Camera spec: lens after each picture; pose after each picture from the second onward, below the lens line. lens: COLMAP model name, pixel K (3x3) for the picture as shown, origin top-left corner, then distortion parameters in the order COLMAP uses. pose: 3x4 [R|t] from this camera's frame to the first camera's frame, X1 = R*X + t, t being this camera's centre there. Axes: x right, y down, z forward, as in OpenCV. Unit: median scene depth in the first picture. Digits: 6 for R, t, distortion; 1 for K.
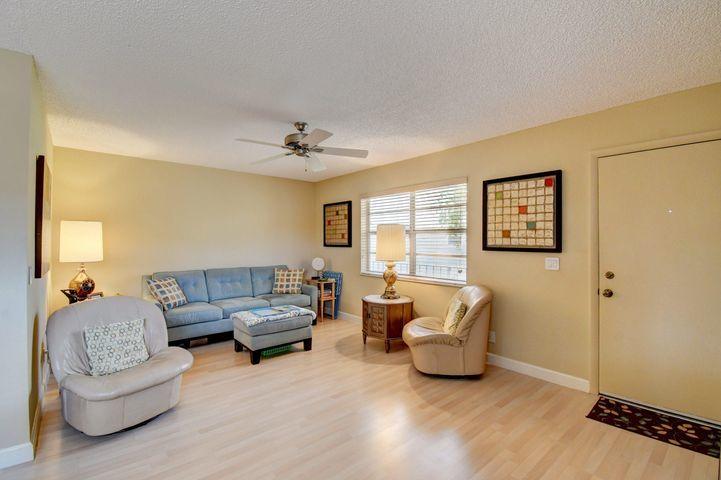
lens RADIAL K [[326.4, 0, 357.2], [0, 326.4, 238.6], [0, 0, 1]] dist [0.002423, -0.016683]
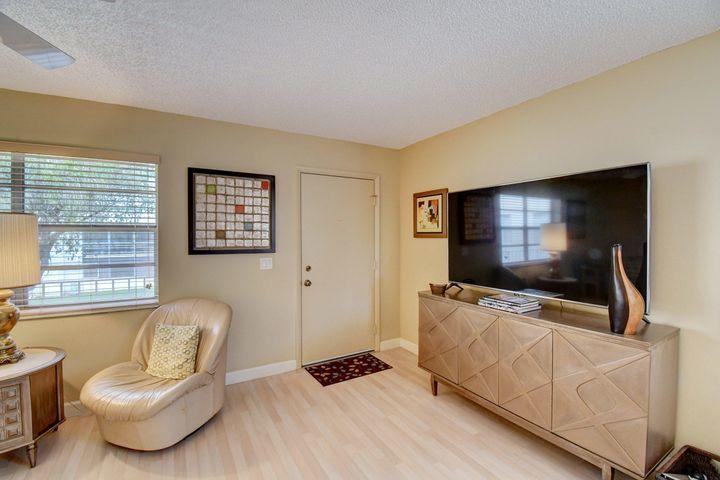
lens RADIAL K [[316.1, 0, 358.1], [0, 316.1, 238.1], [0, 0, 1]] dist [0.000187, -0.016989]
pose [[0.179206, -0.010409, 0.983756, -0.341275], [-0.003497, 0.999931, 0.011217, -0.017182], [-0.983805, -0.005450, 0.179158, 0.522400]]
